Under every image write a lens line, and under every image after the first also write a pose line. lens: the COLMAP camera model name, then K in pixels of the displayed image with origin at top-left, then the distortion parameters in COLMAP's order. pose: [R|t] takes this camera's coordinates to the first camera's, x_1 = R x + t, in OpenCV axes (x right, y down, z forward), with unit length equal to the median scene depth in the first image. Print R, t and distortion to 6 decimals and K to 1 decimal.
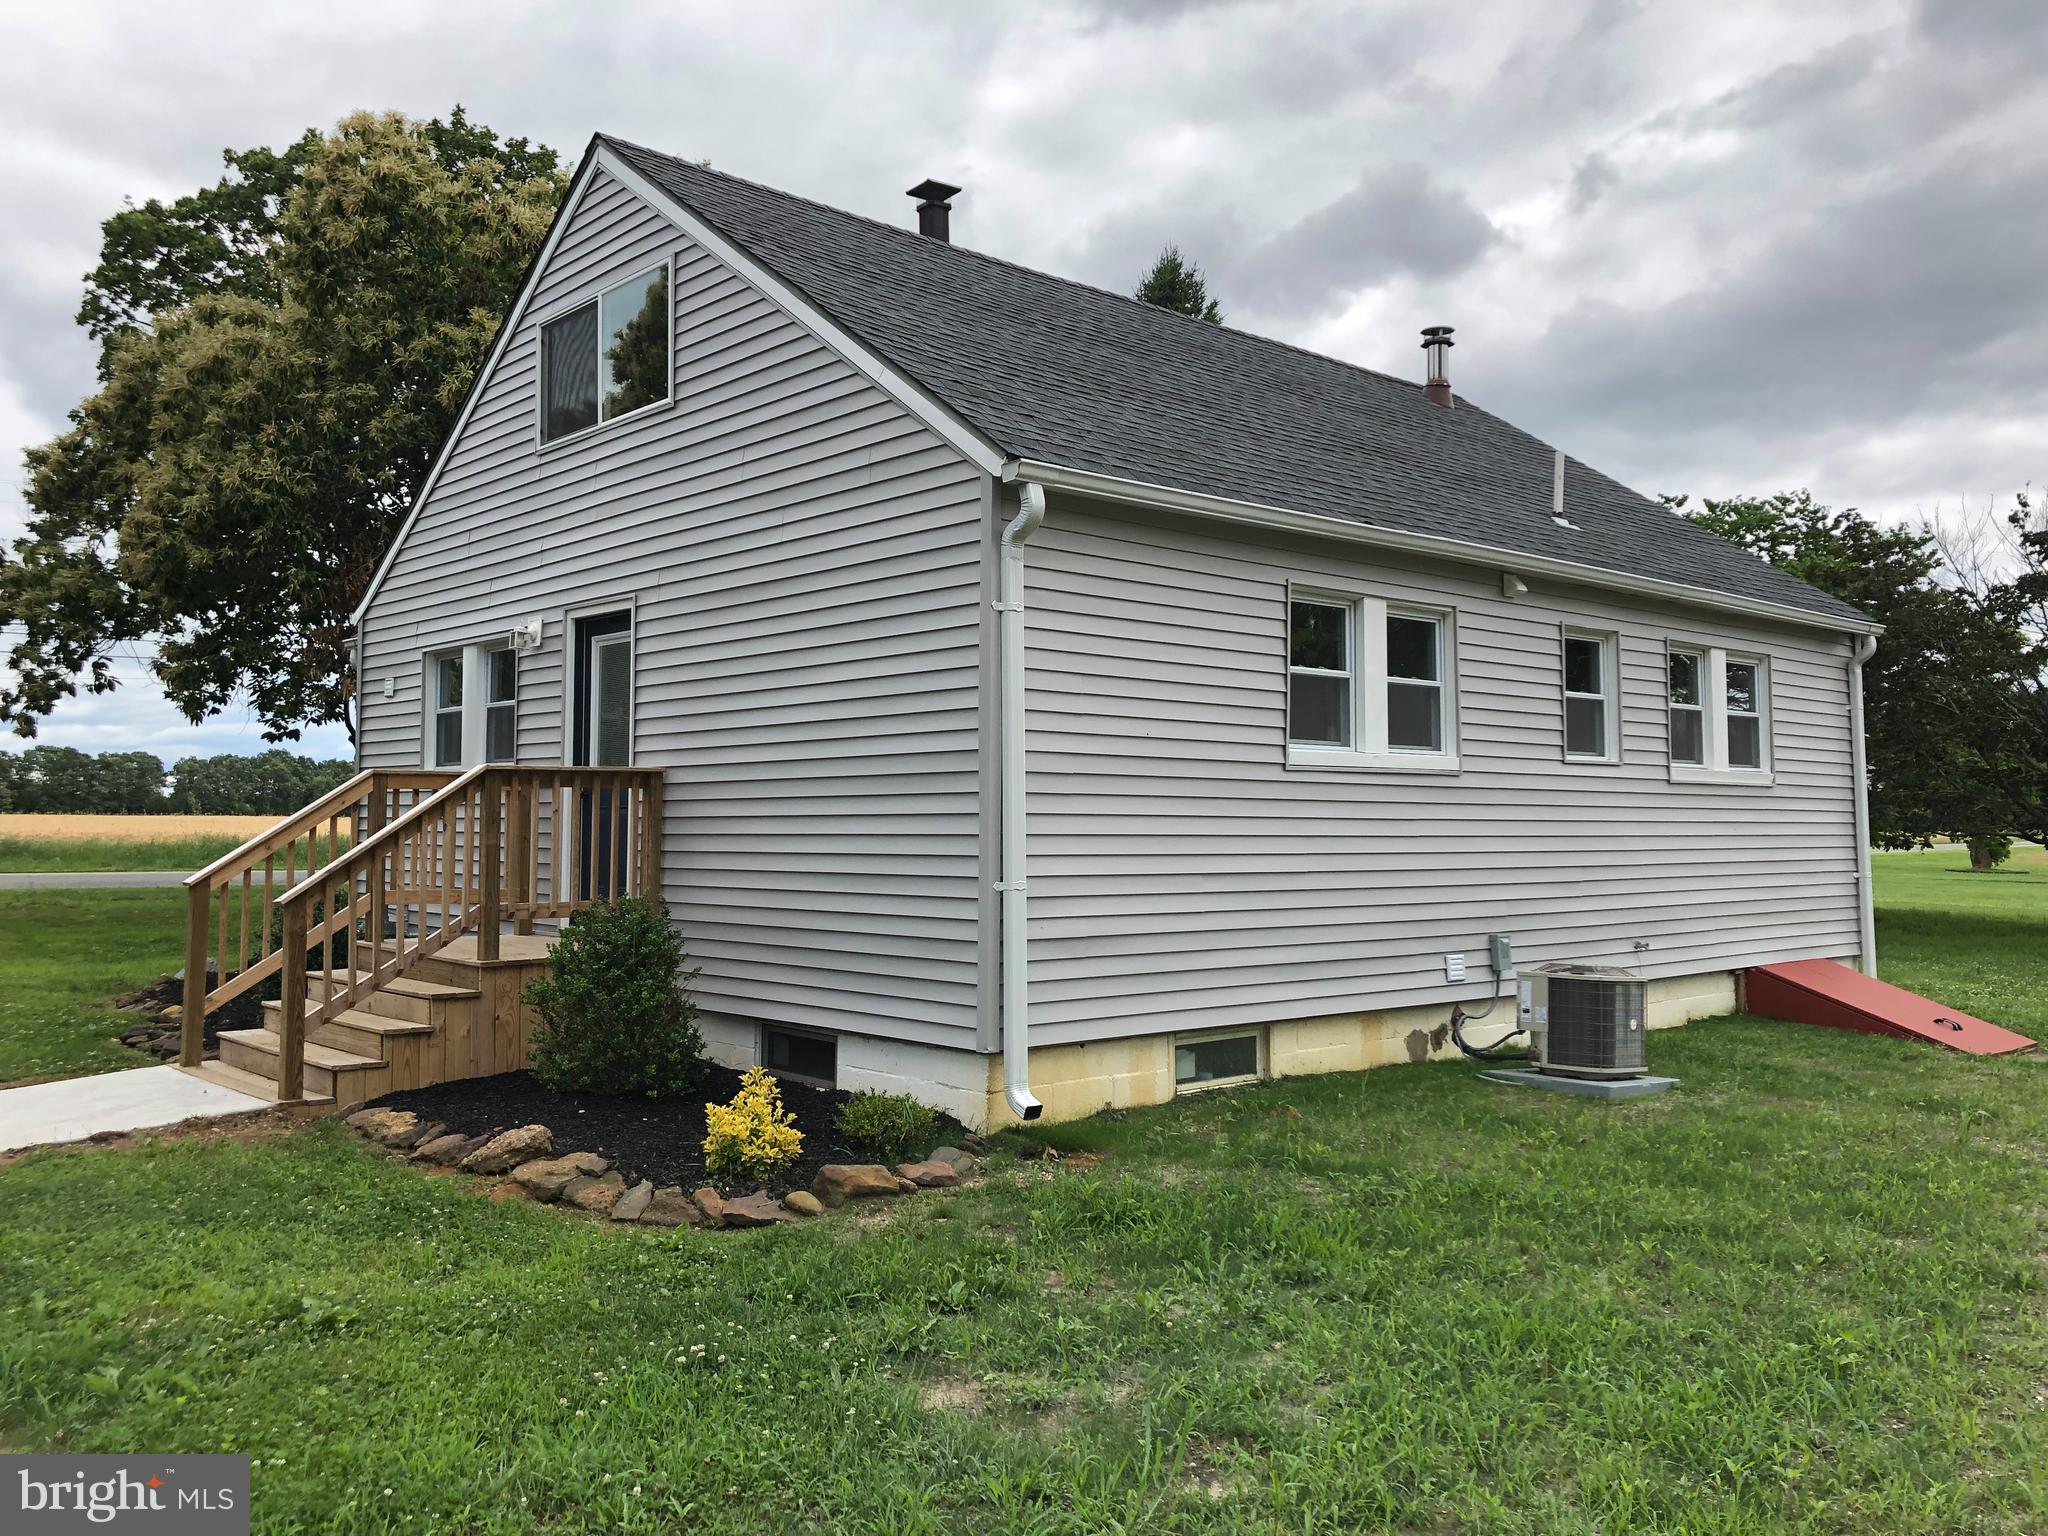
lens RADIAL K [[1669.4, 0, 1029.9], [0, 1669.4, 760.4], [0, 0, 1]] dist [0.023485, 0.000631]
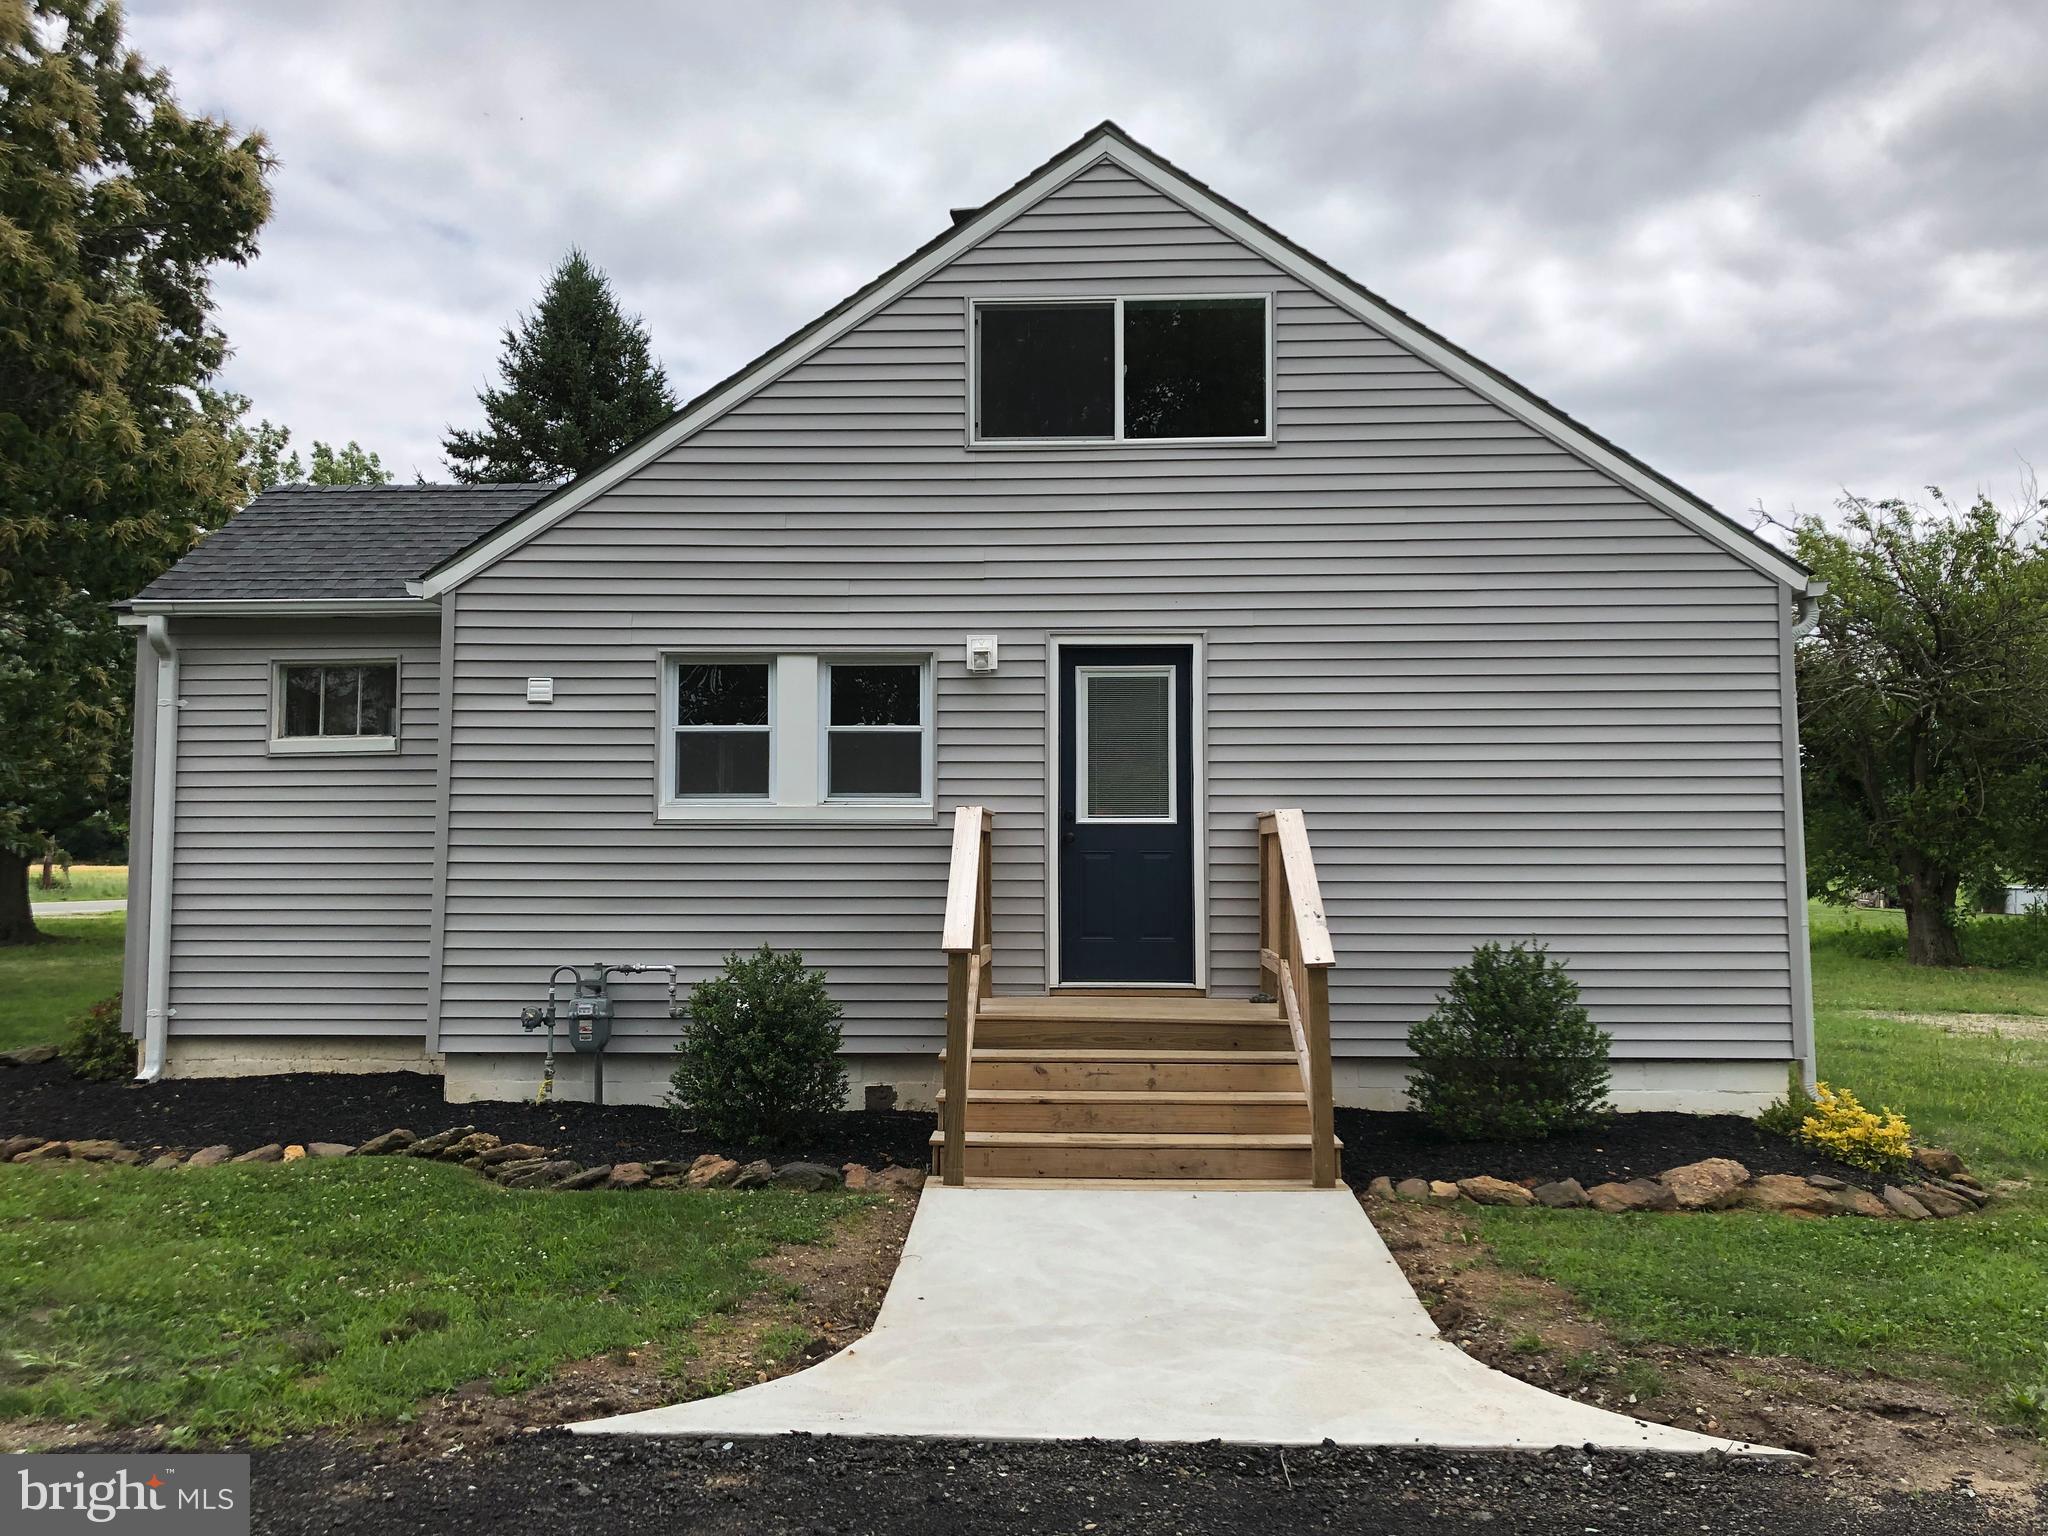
lens RADIAL K [[1681.6, 0, 1024.0], [0, 1681.6, 768.0], [0, 0, 1]] dist [0.061421, 0.000672]
pose [[0.721410, 0.046588, 0.690939, -0.901850], [-0.033438, 0.998914, -0.032441, 0.011912], [-0.691700, 0.000299, 0.722185, 0.353853]]
